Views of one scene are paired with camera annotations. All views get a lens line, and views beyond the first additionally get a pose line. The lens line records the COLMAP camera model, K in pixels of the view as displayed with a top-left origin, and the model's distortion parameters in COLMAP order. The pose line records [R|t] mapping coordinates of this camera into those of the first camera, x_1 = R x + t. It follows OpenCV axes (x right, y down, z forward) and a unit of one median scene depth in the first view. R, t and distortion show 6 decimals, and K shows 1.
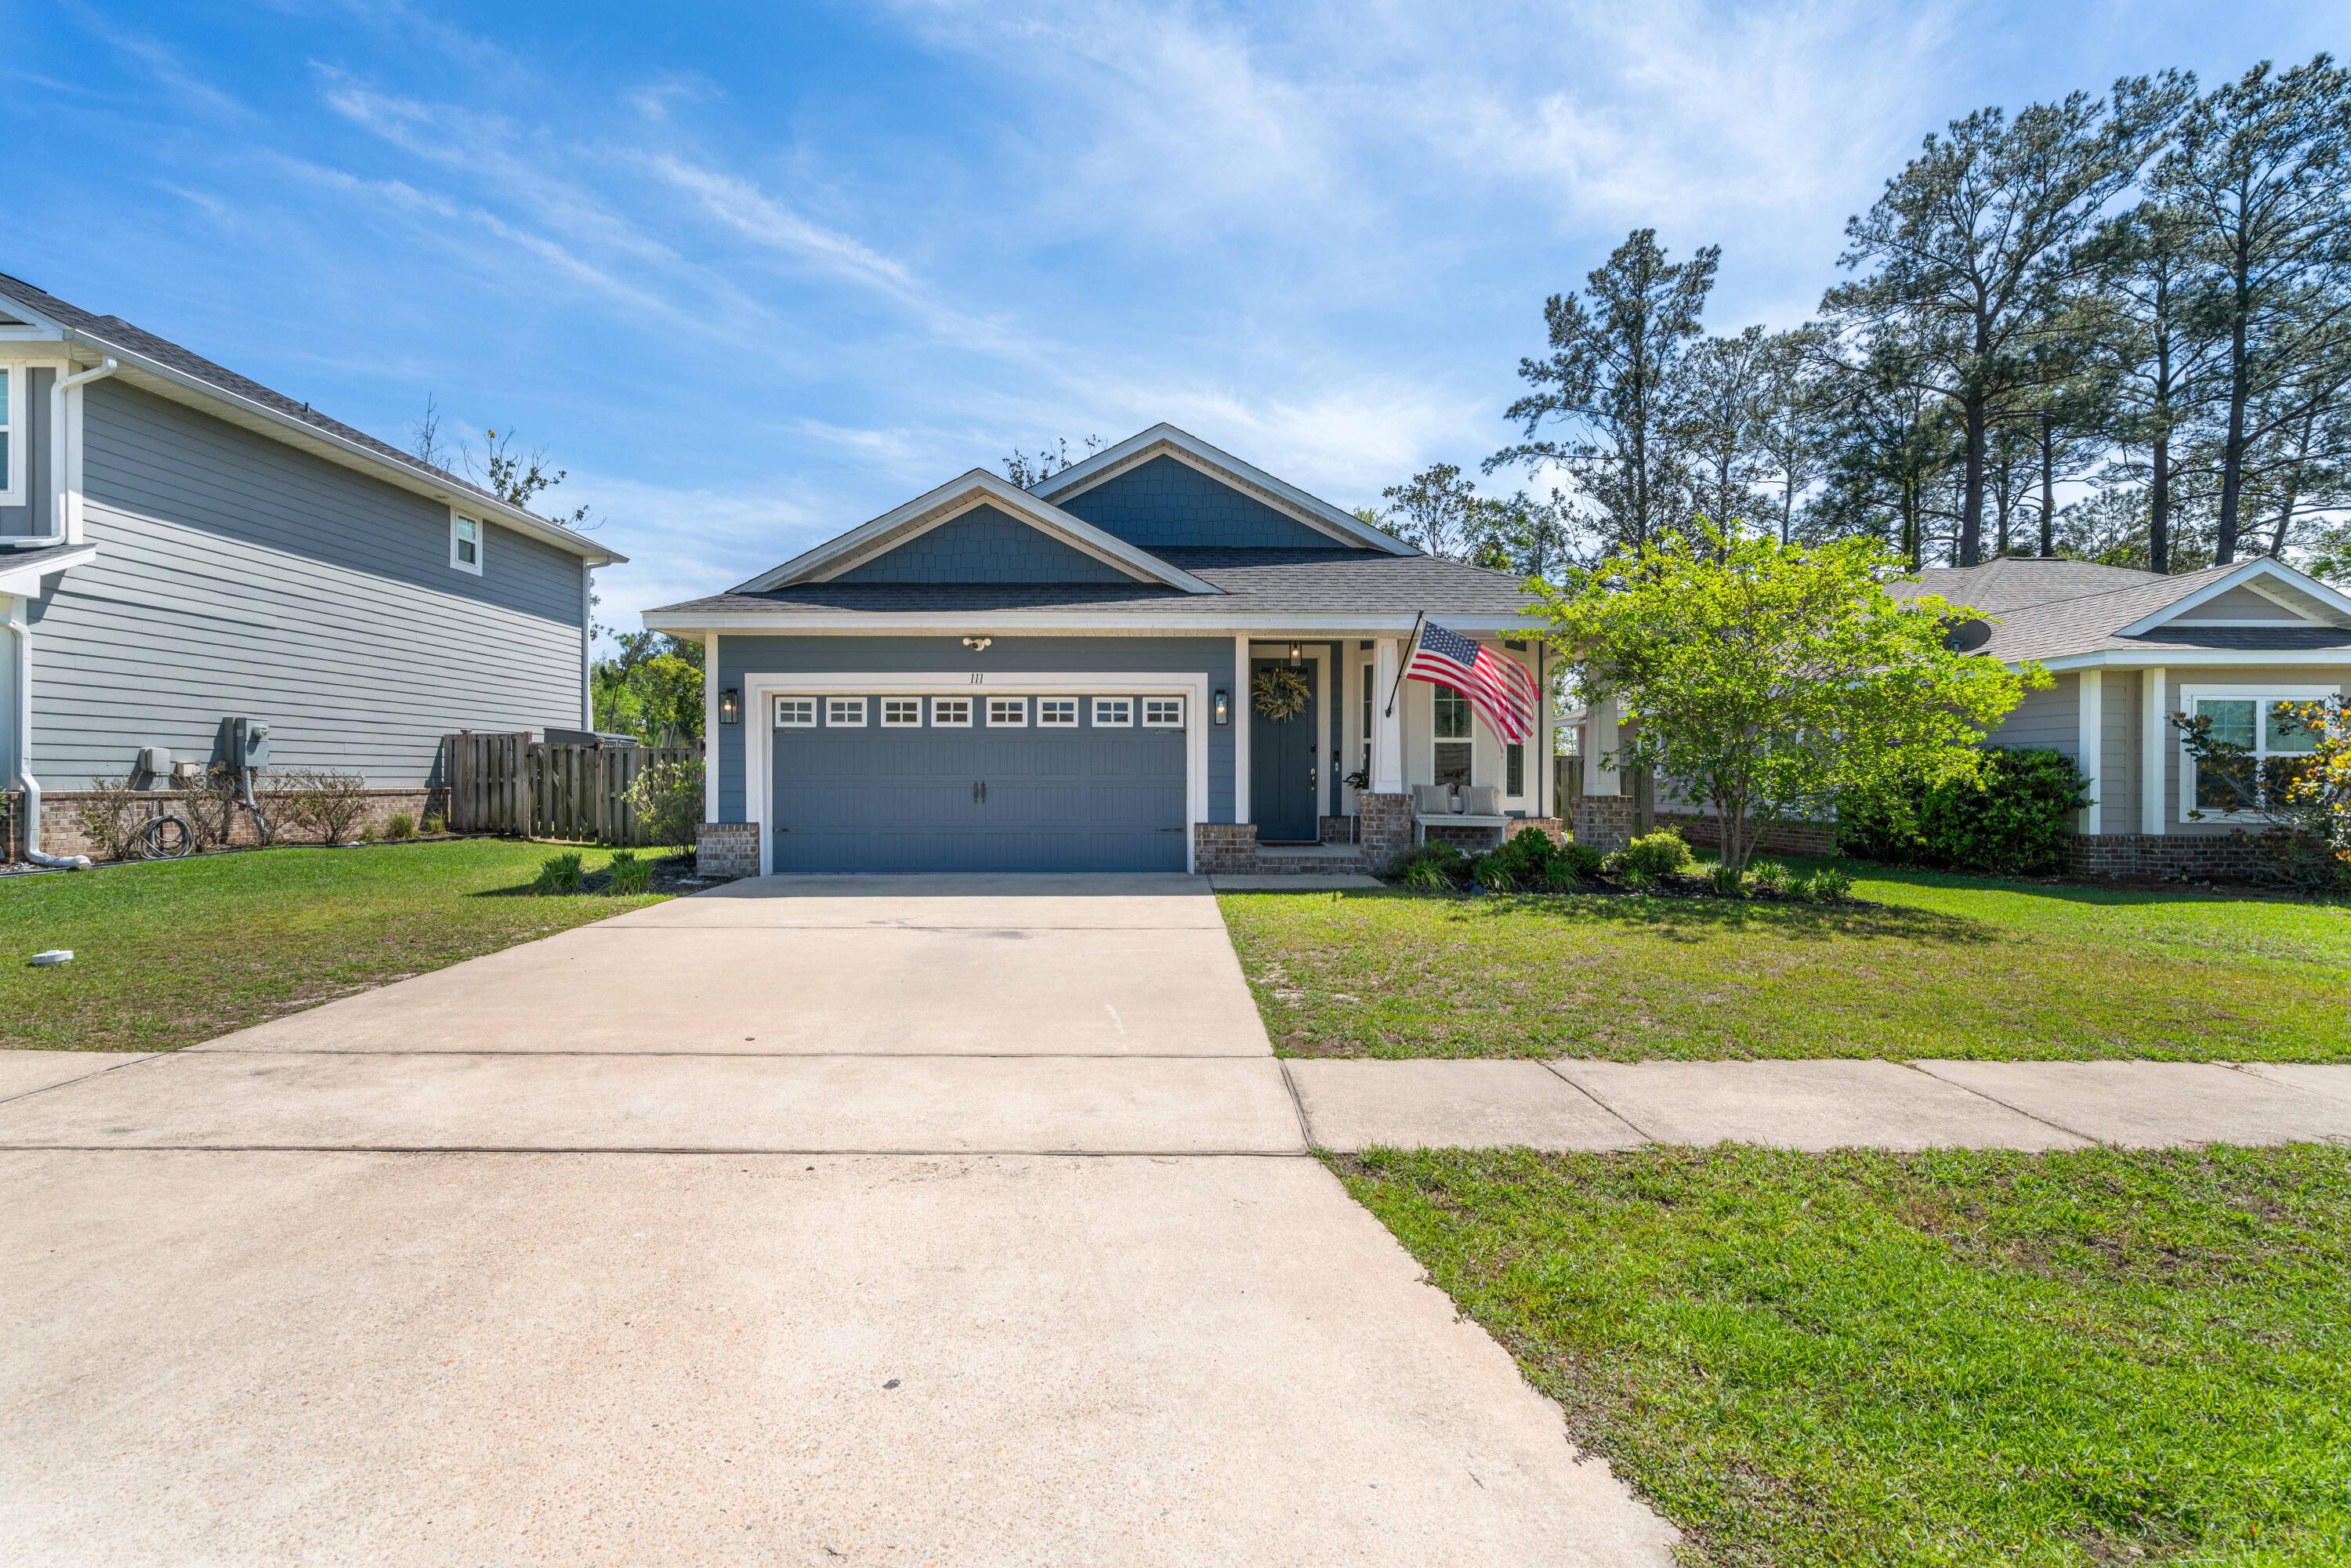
lens RADIAL K [[1076.7, 0, 1181.3], [0, 1076.7, 791.1], [0, 0, 1]] dist [-0.005644, 0.001756]
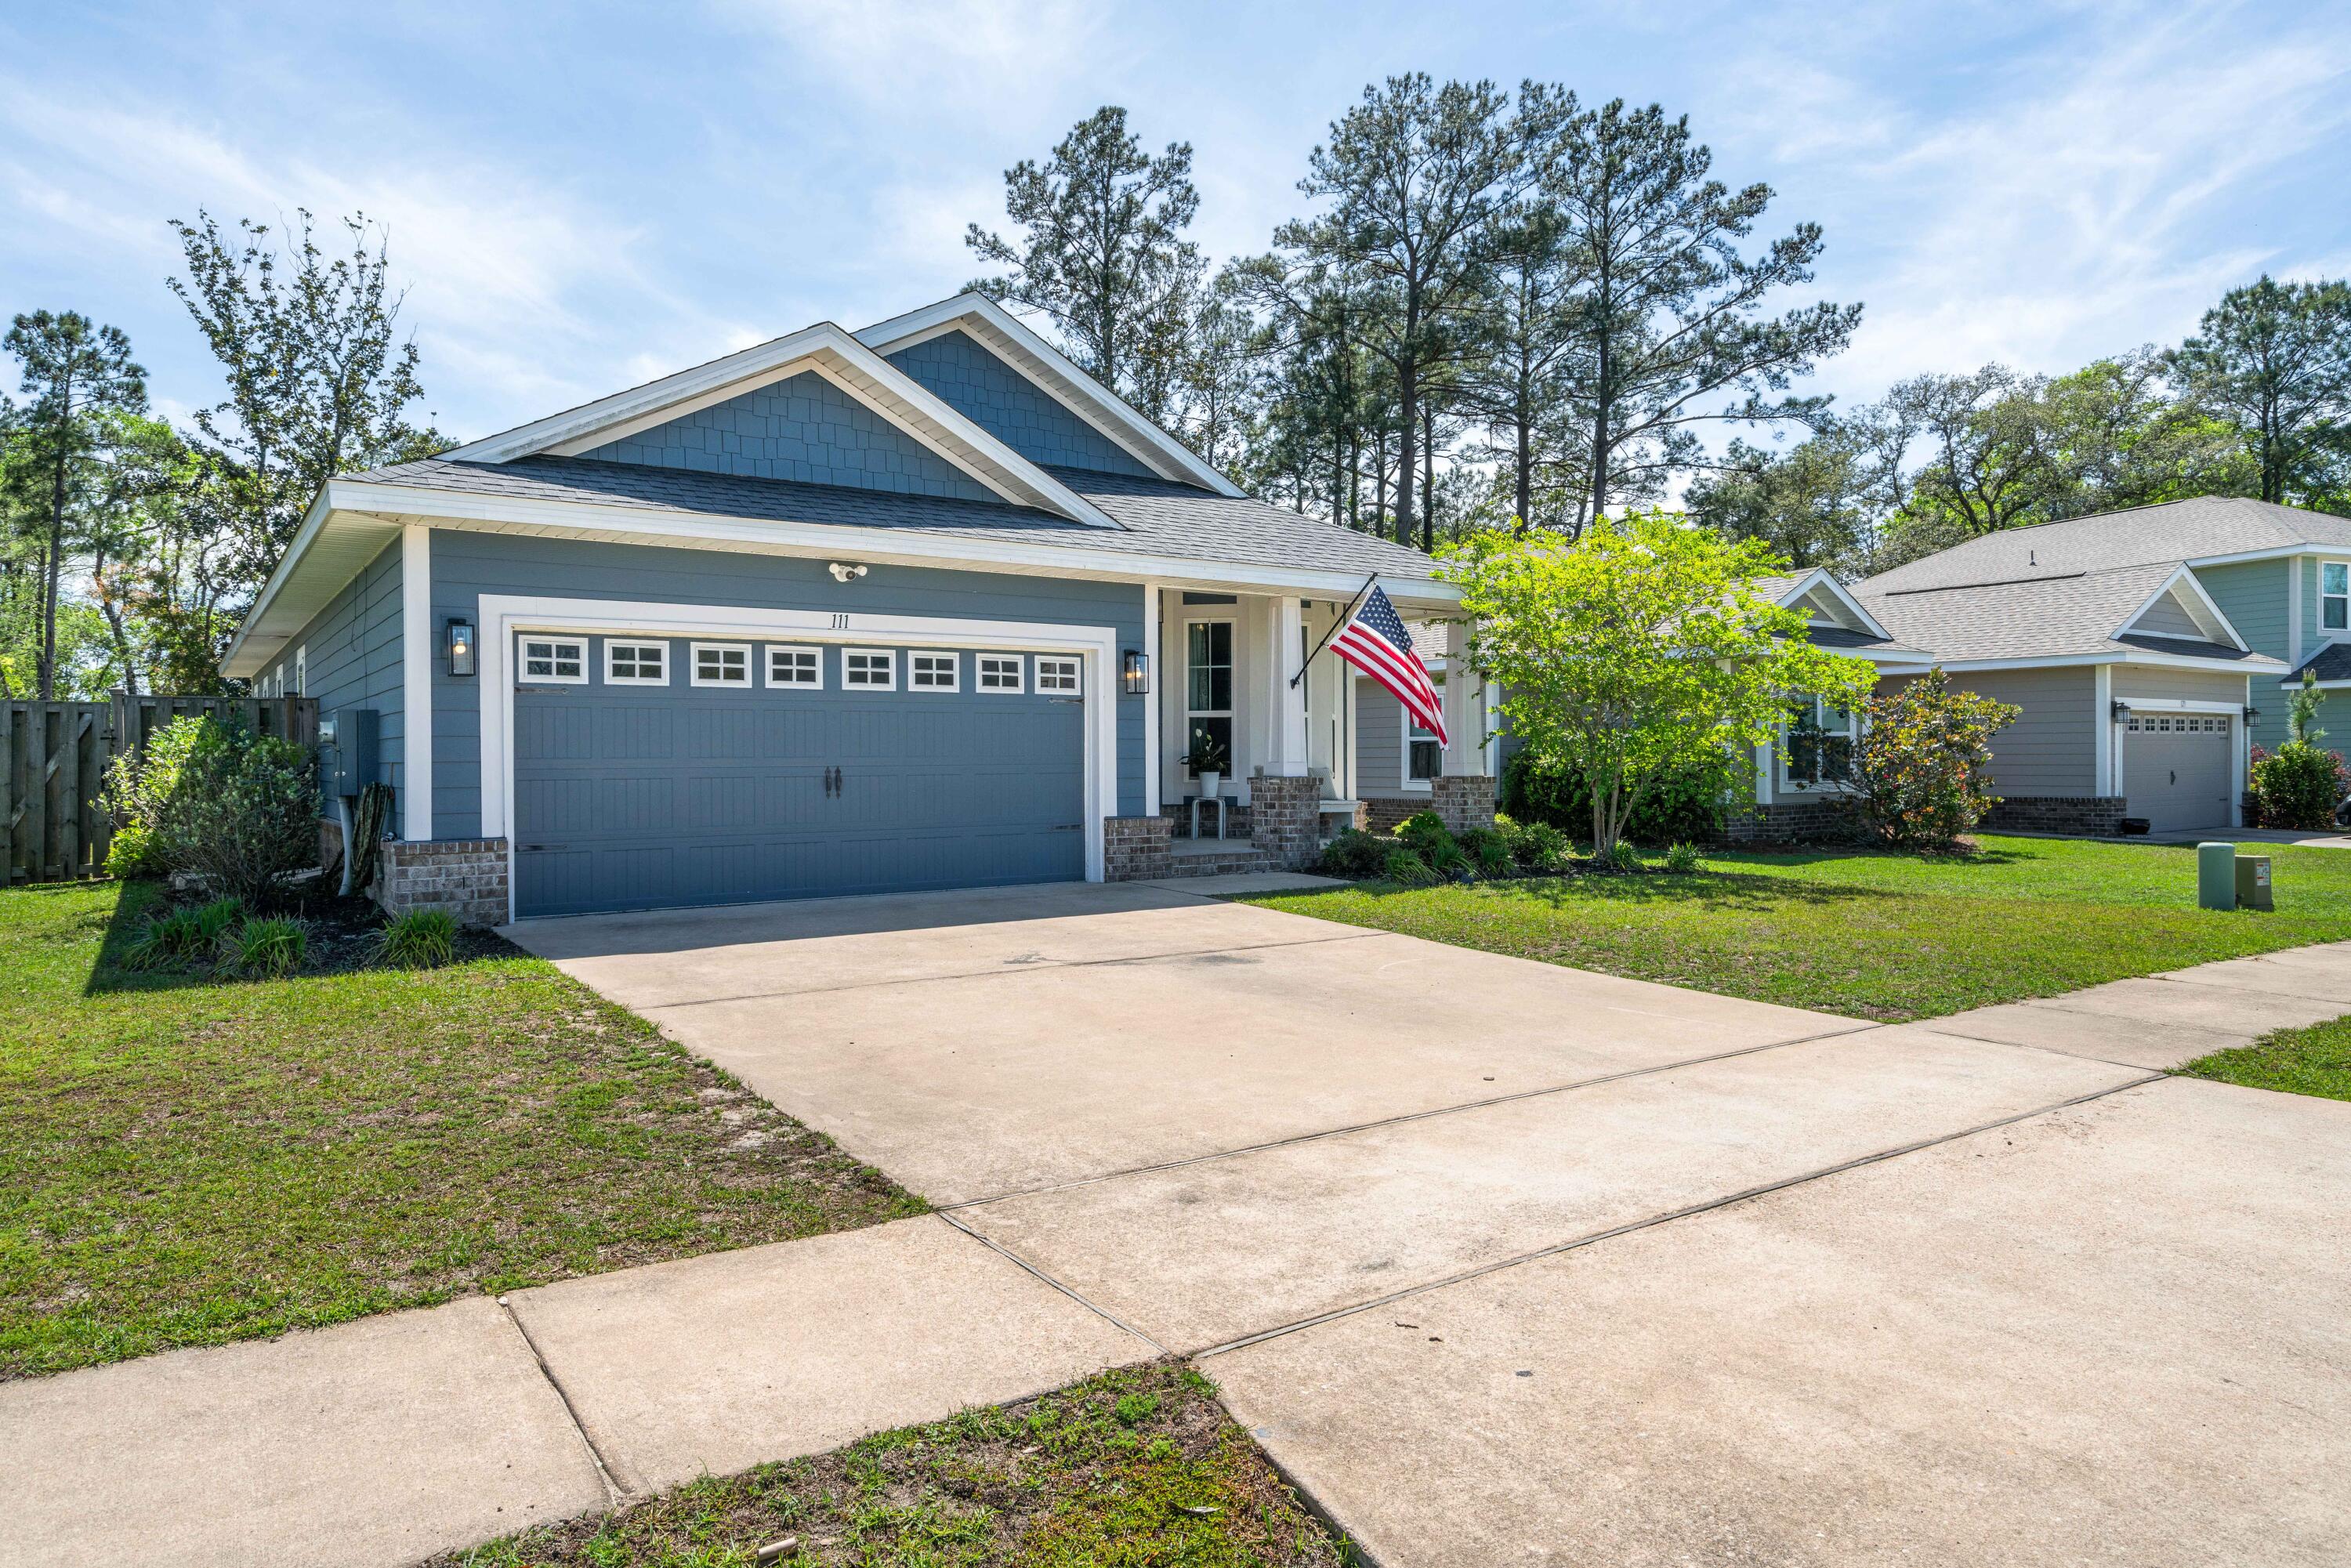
lens RADIAL K [[1448.6, 0, 1200.1], [0, 1448.6, 763.2], [0, 0, 1]] dist [0.012383, 0.000291]
pose [[0.819220, -0.007758, 0.573427, -0.531811], [0.011279, 0.999933, -0.002585, -0.006391], [-0.573369, 0.008586, 0.819252, 0.086954]]
